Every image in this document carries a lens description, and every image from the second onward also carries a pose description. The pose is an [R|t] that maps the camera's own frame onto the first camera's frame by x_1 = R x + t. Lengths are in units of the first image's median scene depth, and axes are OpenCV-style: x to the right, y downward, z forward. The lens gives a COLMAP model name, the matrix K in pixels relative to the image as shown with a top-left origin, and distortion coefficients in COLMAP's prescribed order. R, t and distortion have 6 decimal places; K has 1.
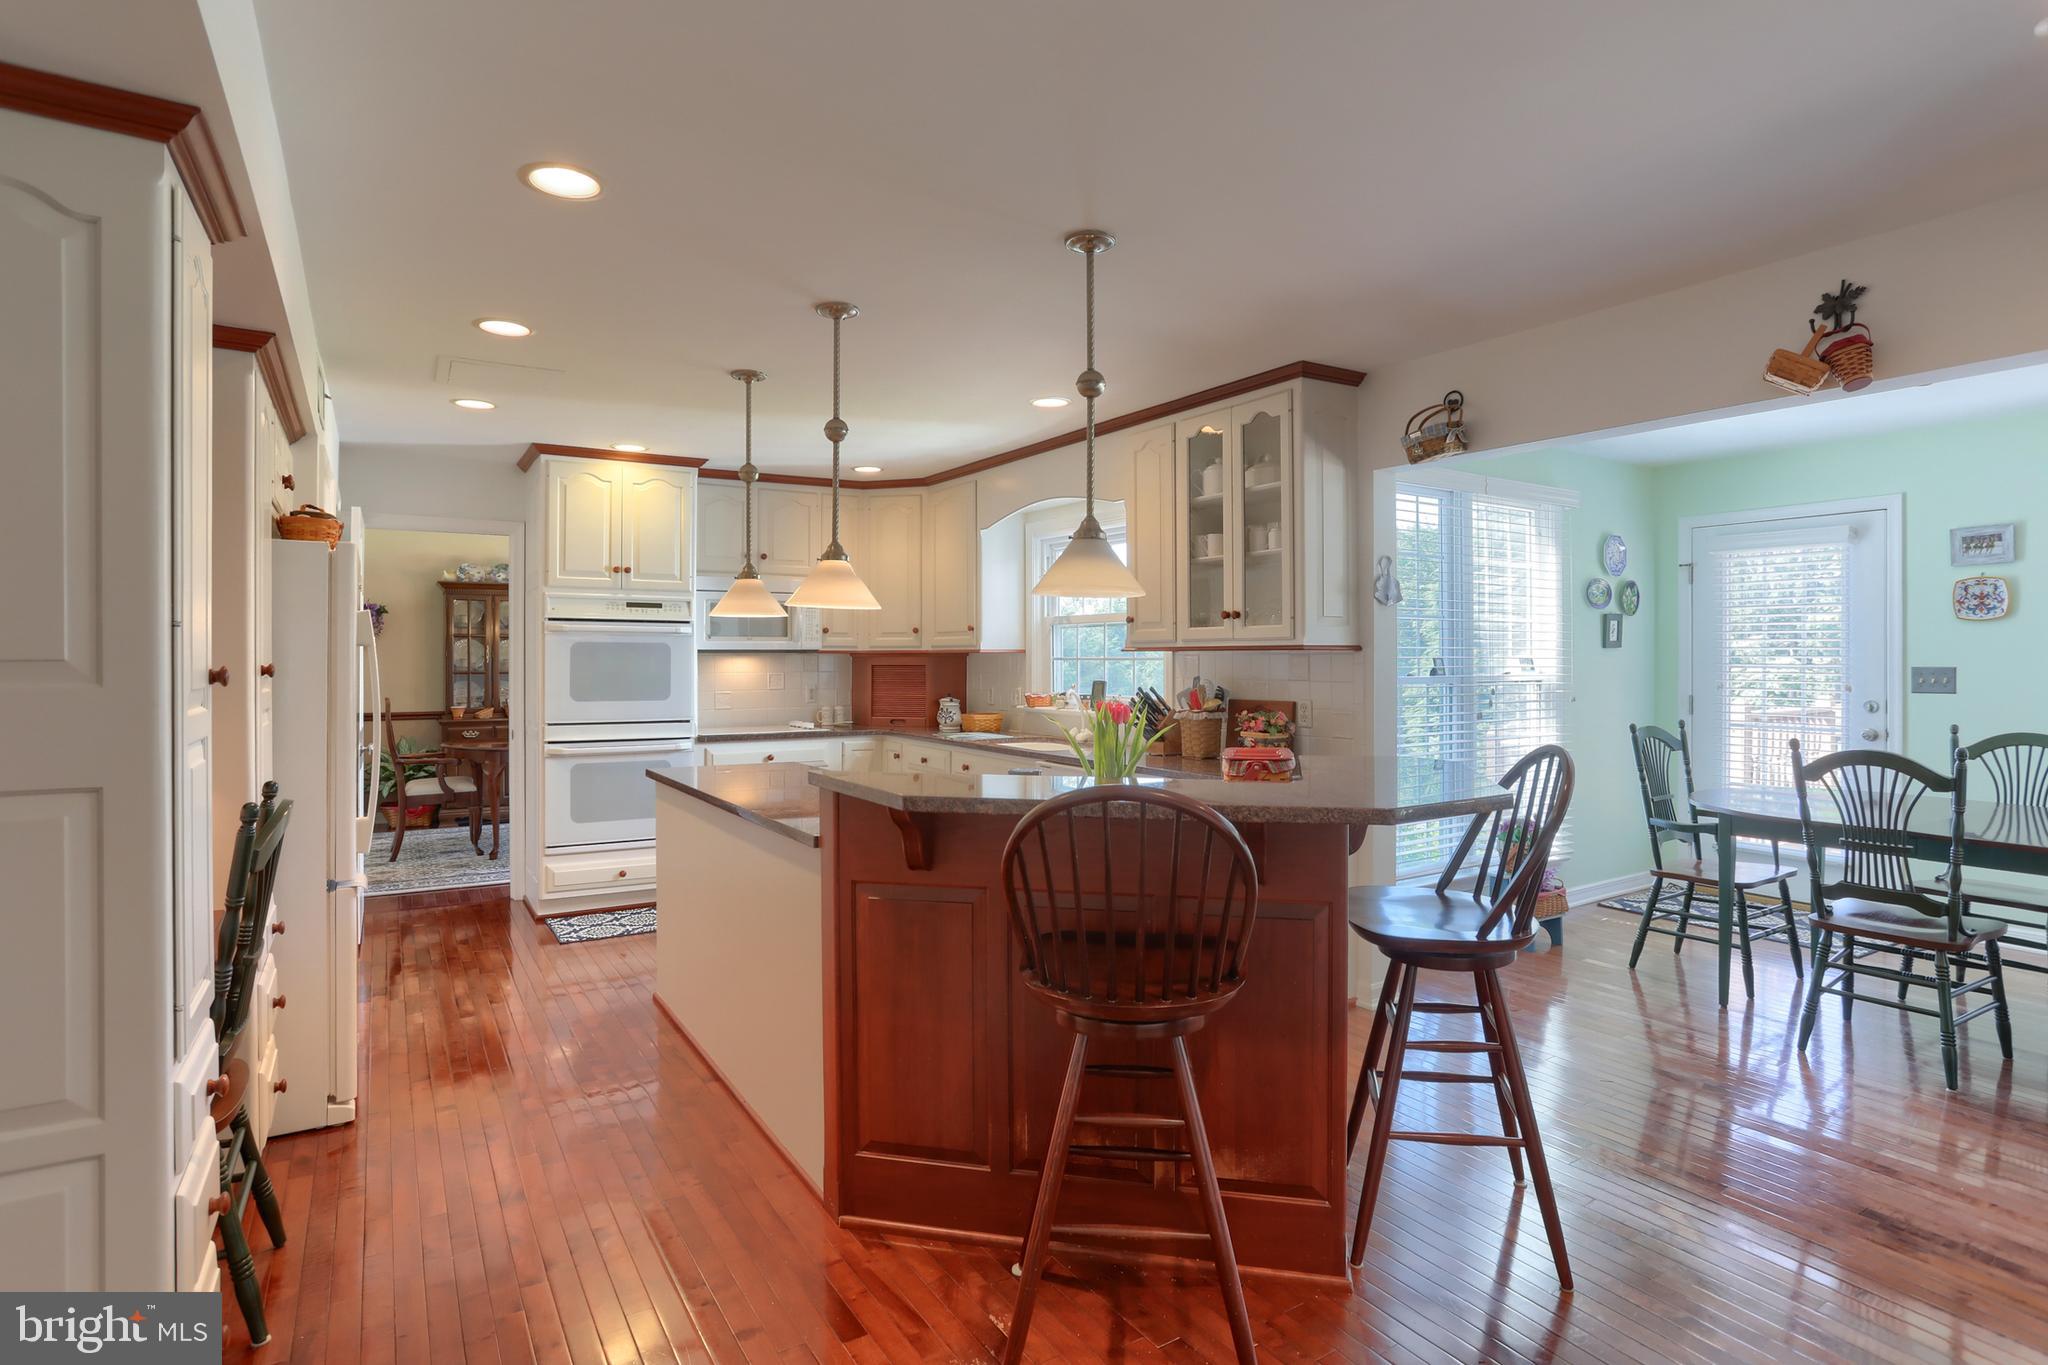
lens RADIAL K [[1038.4, 0, 1037.7], [0, 1038.4, 656.0], [0, 0, 1]] dist [-0.034025, 0.001041]
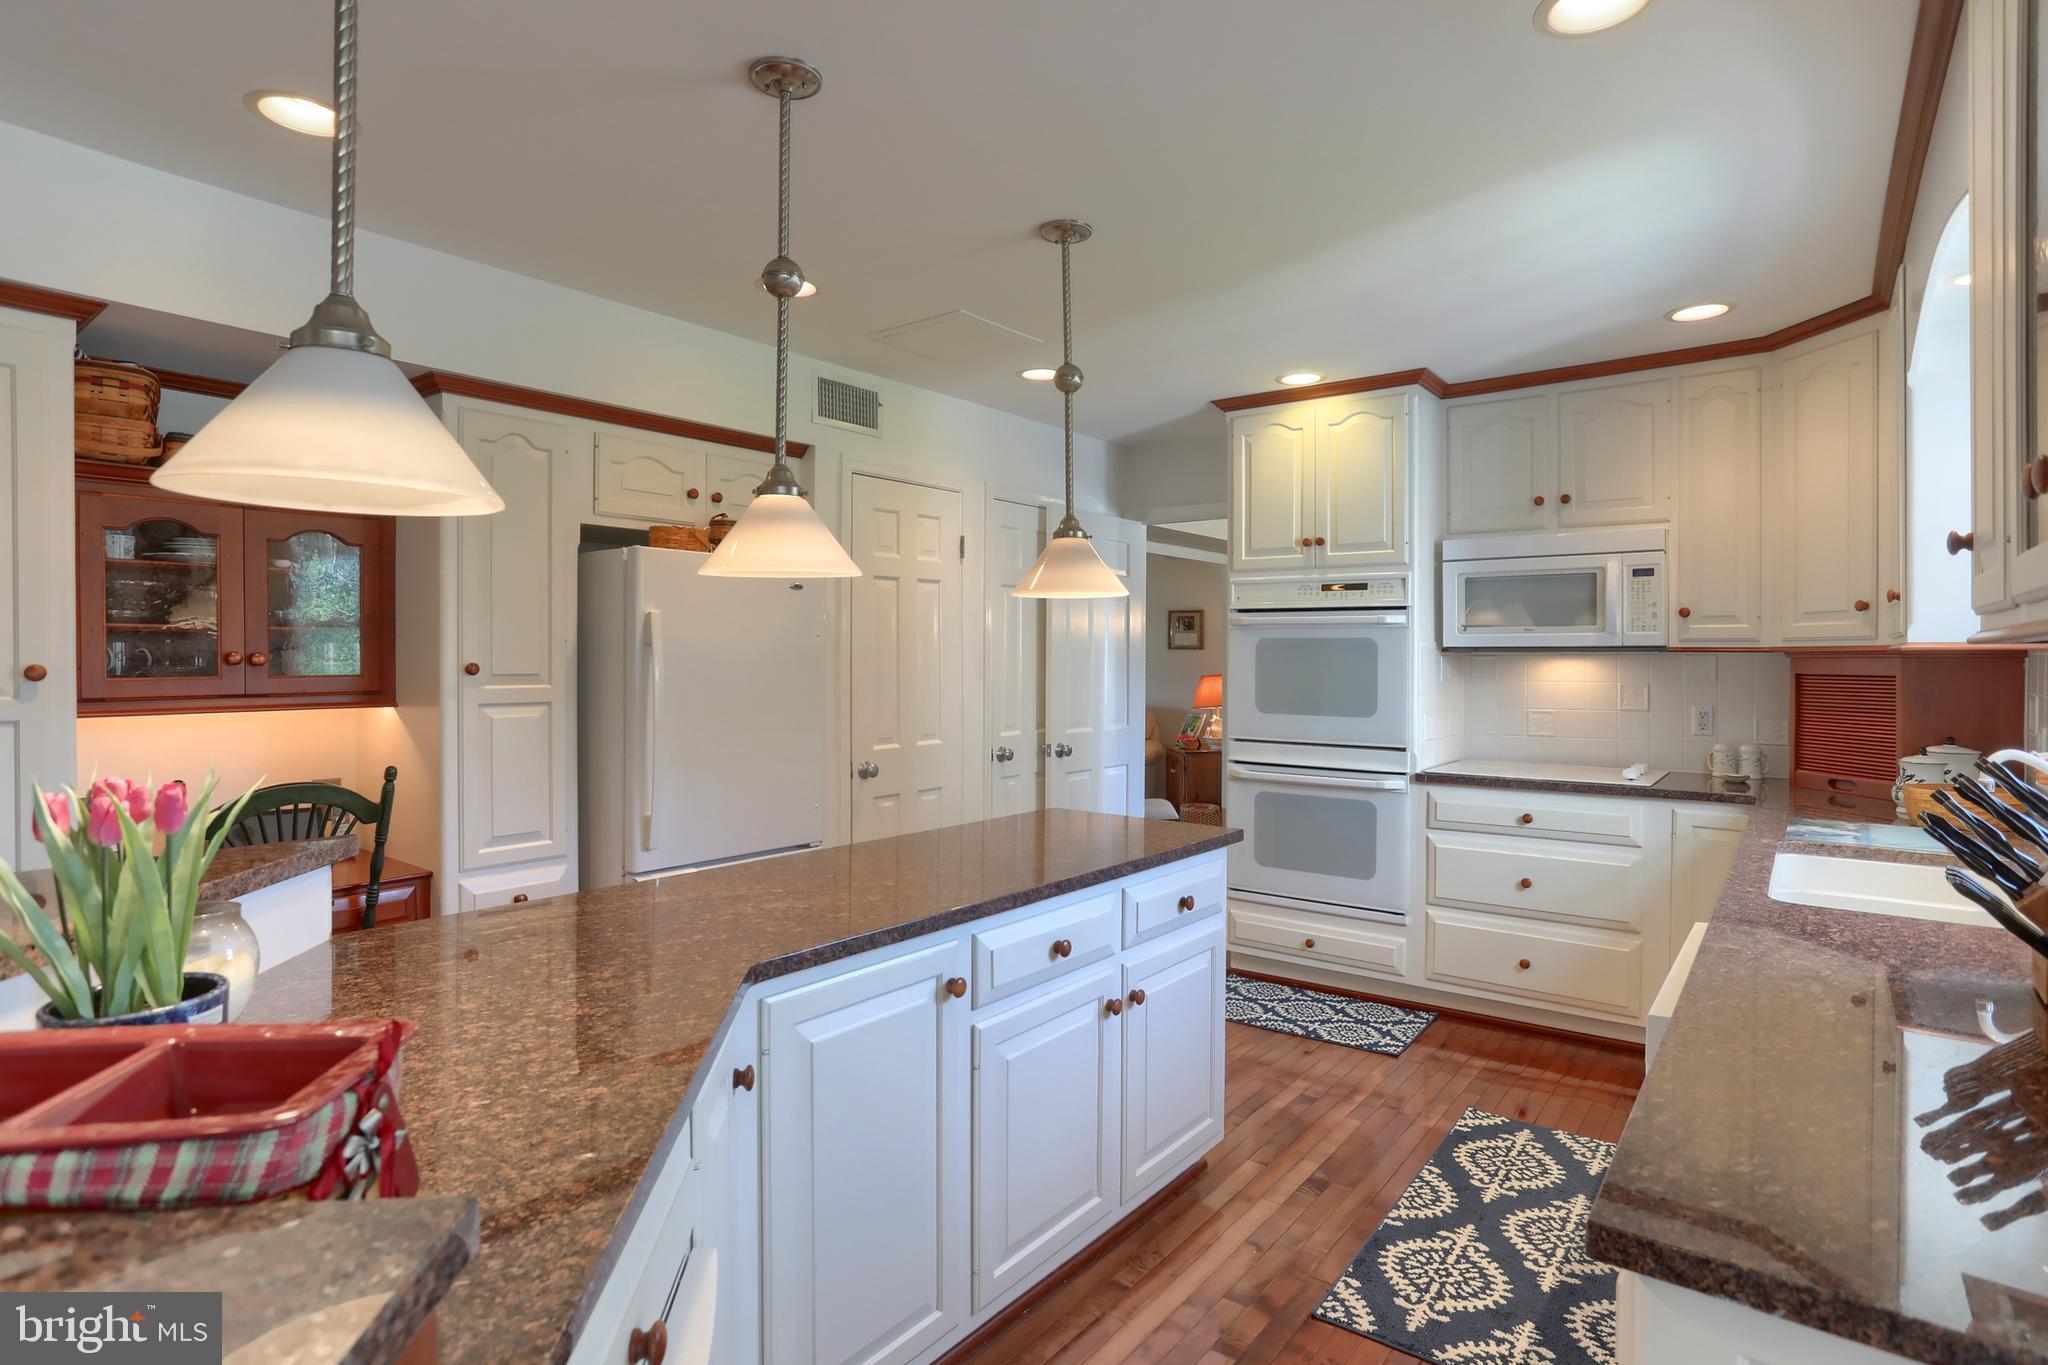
lens RADIAL K [[1038.4, 0, 1037.7], [0, 1038.4, 656.0], [0, 0, 1]] dist [-0.034025, 0.001041]
pose [[0.345482, 0.001151, -0.938425, 0.281830], [-0.001408, 0.999999, 0.000708, -0.000415], [0.938424, 0.001076, 0.345483, 0.642489]]
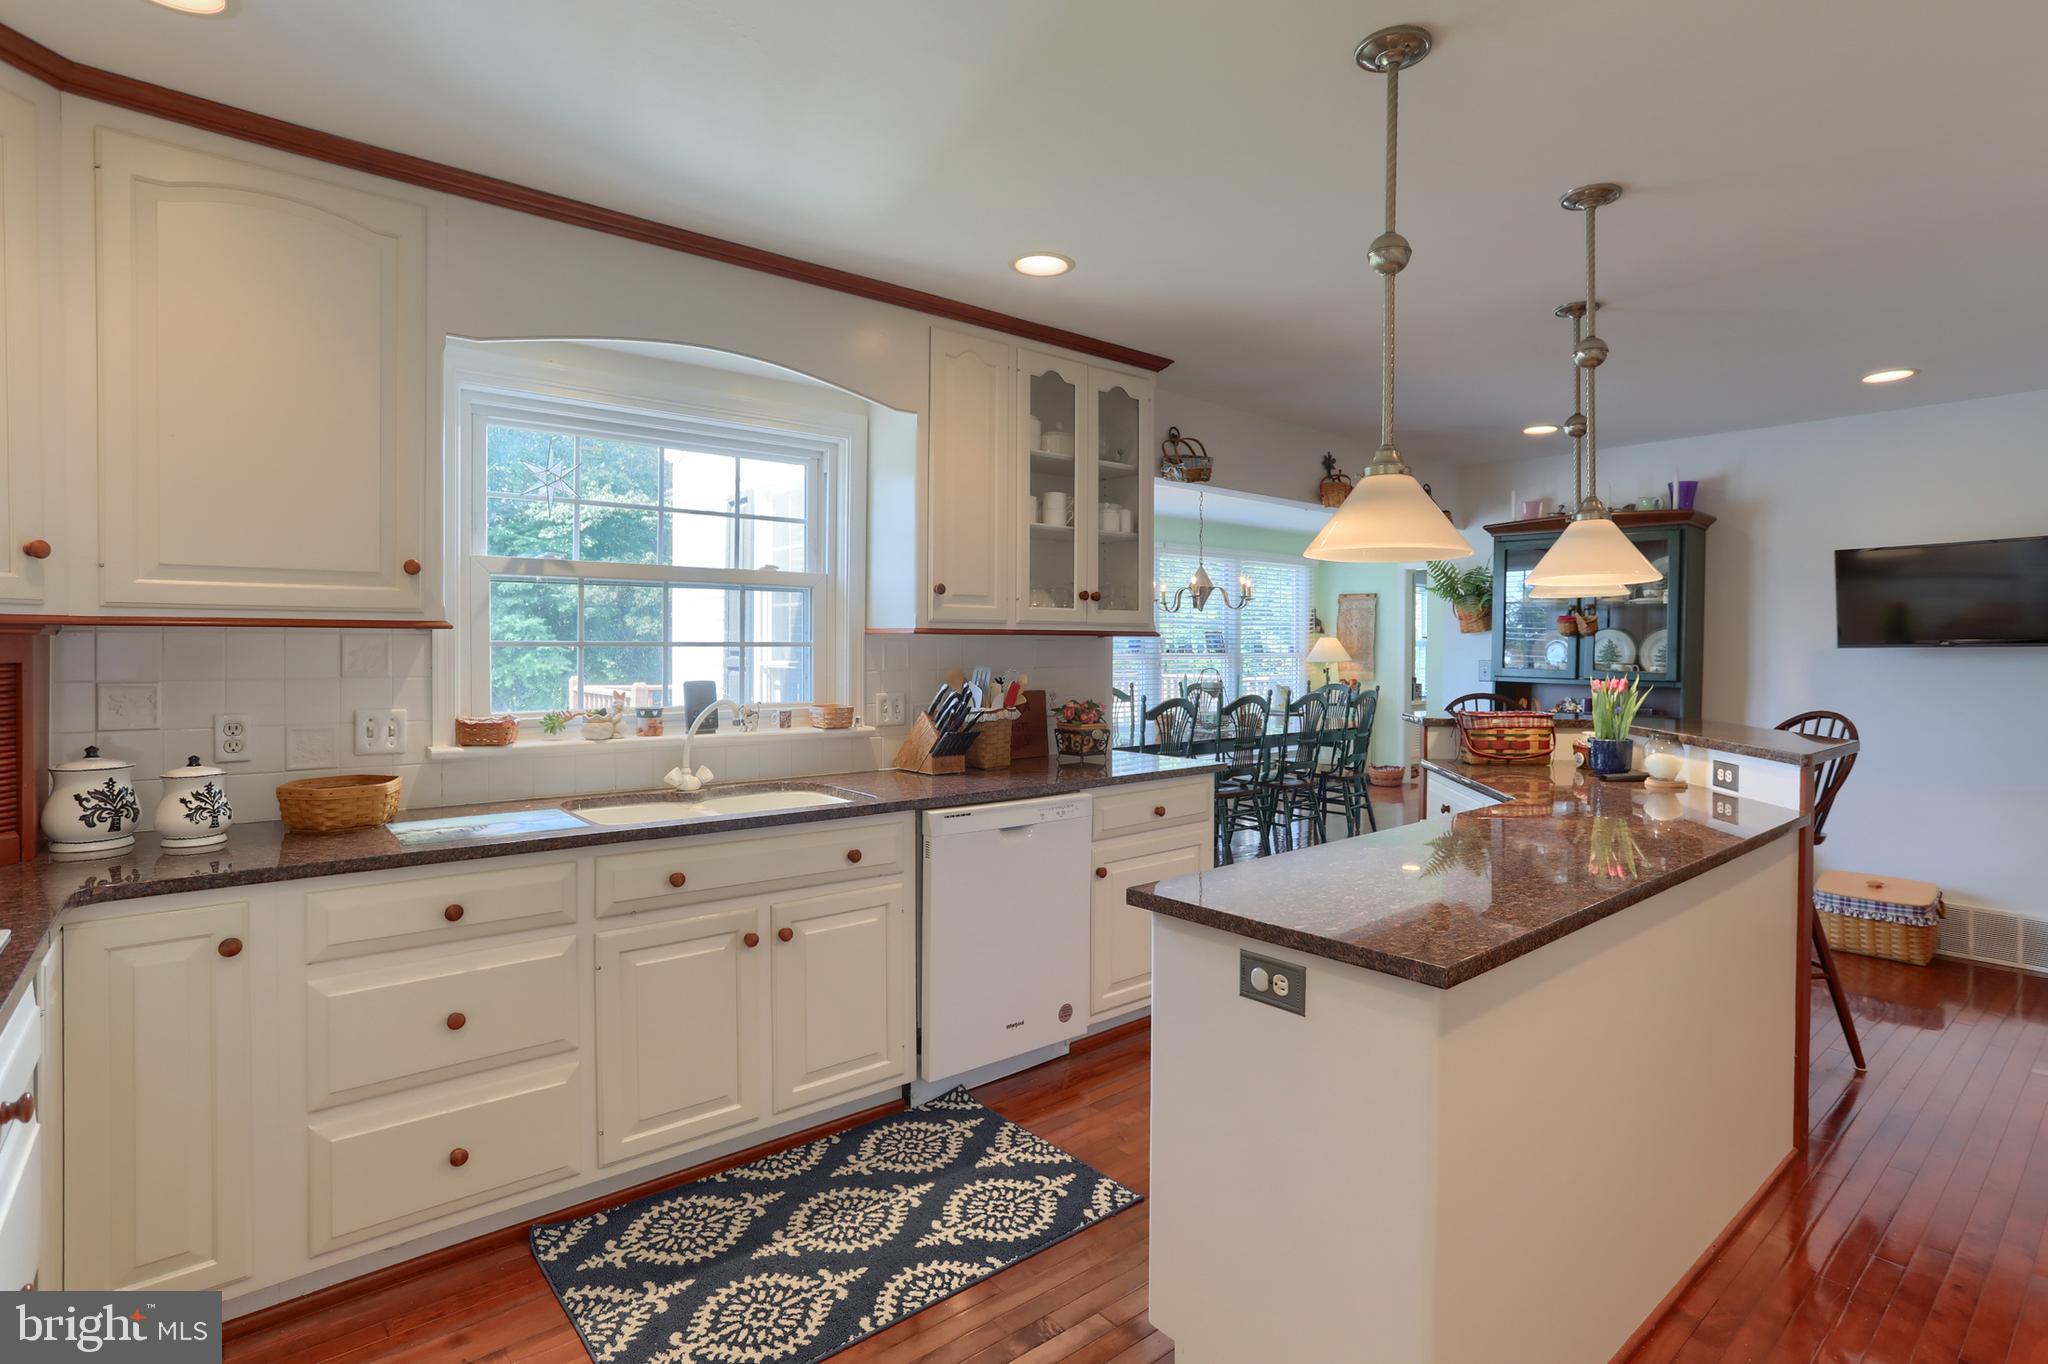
lens RADIAL K [[1027.1, 0, 1031.7], [0, 1027.1, 656.0], [0, 0, 1]] dist [-0.062666, 0.039034]
pose [[-0.128401, -0.012480, 0.991644, -0.619443], [-0.005849, 0.999913, 0.011827, 0.002054], [-0.991705, -0.004282, -0.128463, 1.042776]]
